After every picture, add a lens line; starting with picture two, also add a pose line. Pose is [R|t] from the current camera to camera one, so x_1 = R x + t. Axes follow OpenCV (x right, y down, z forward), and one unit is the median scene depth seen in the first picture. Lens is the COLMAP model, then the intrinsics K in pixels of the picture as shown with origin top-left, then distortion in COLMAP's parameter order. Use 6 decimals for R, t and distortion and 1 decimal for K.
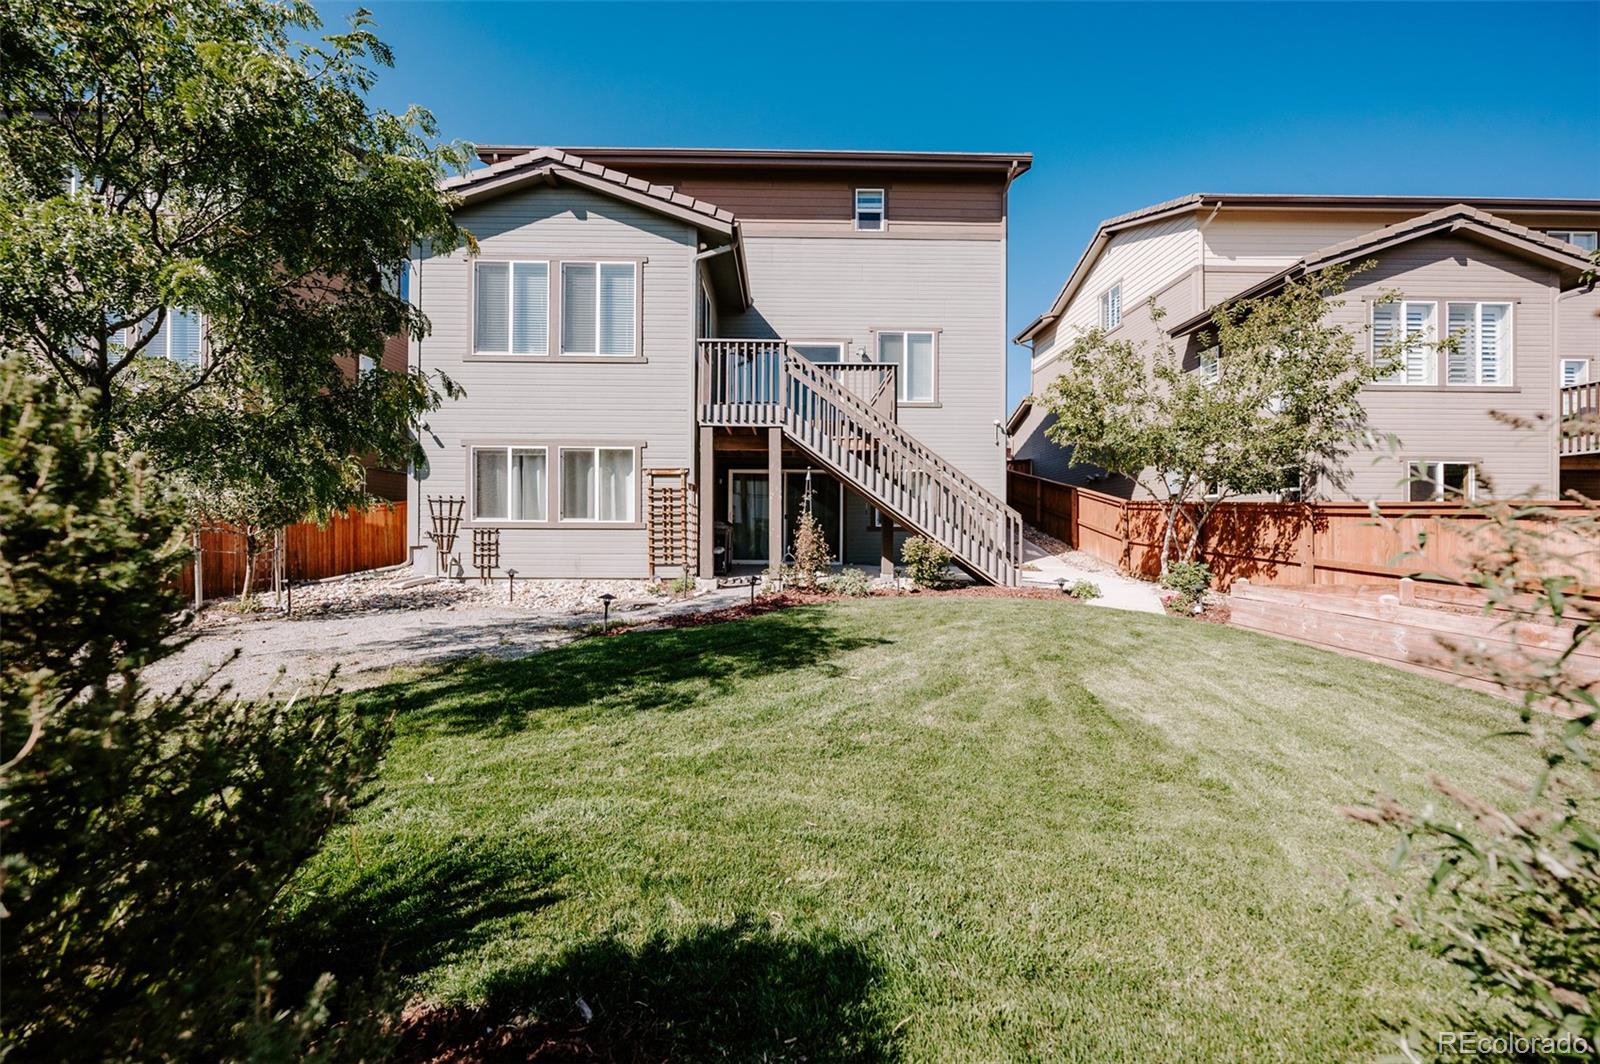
lens RADIAL K [[646.3, 0, 798.6], [0, 646.3, 526.7], [0, 0, 1]] dist [0.000296, 0.000008]
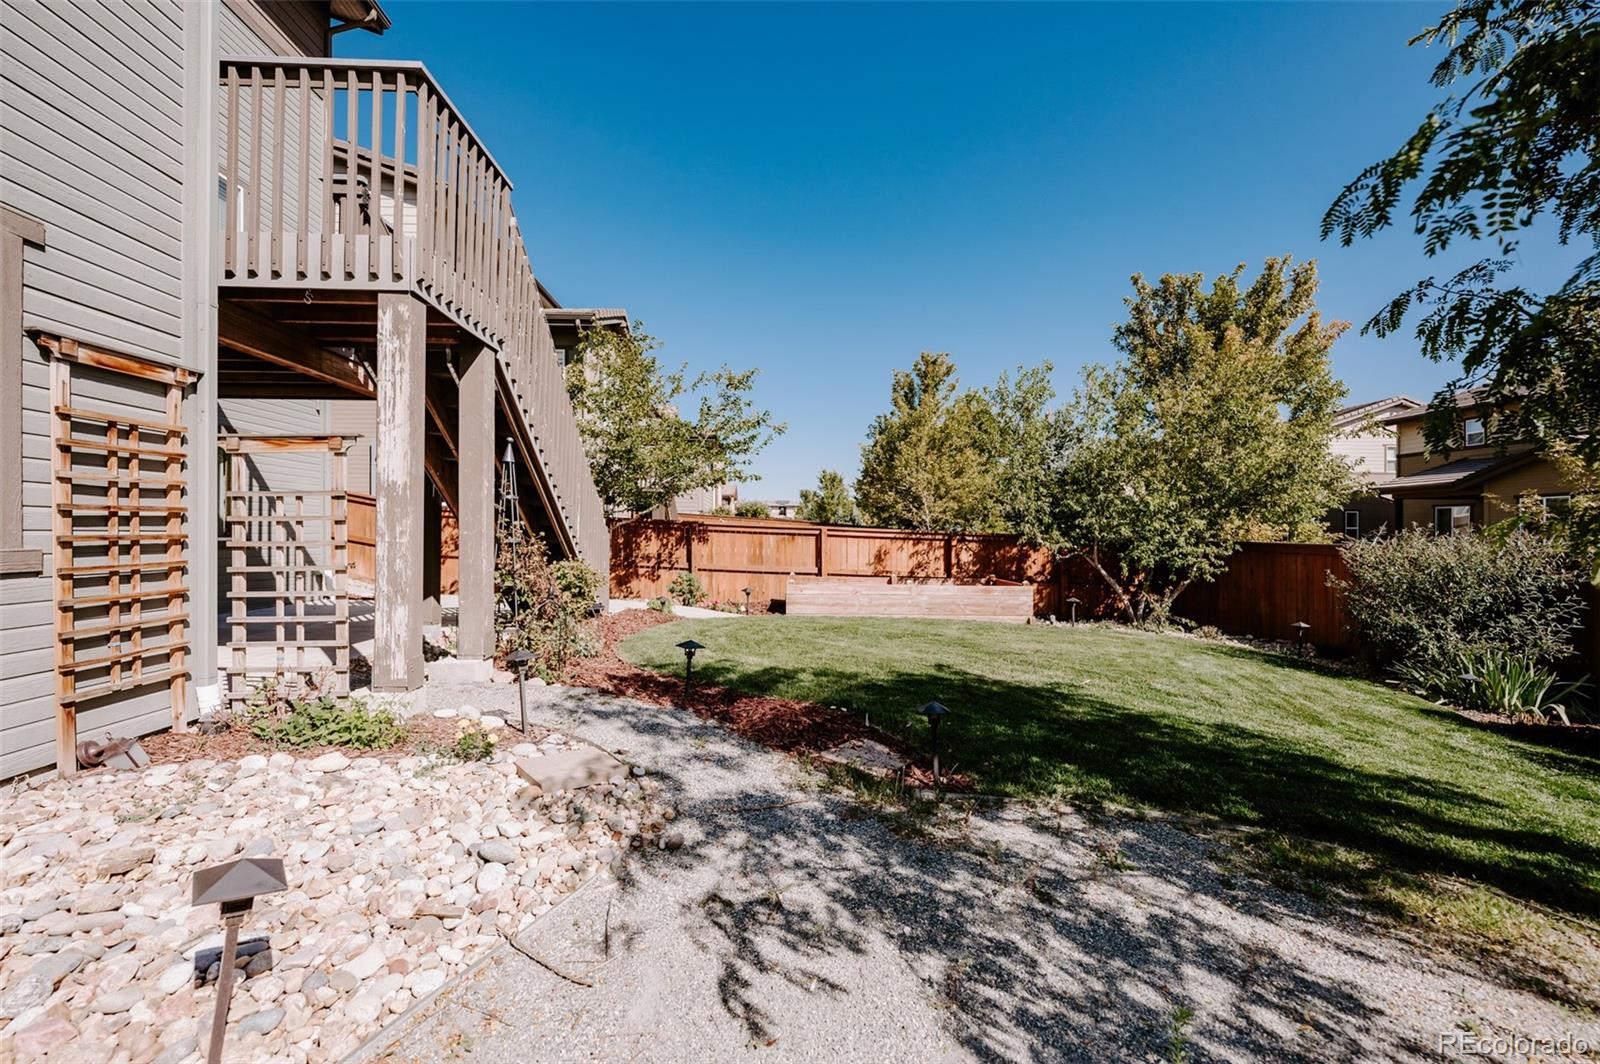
lens RADIAL K [[676.9, 0, 797.9], [0, 676.9, 531.1], [0, 0, 1]] dist [-0.000098, -0.000013]
pose [[-0.030292, 0.001398, 0.999540, -0.539087], [-0.008427, 0.999963, -0.001654, -0.015224], [-0.999506, -0.008473, -0.030279, 0.753759]]
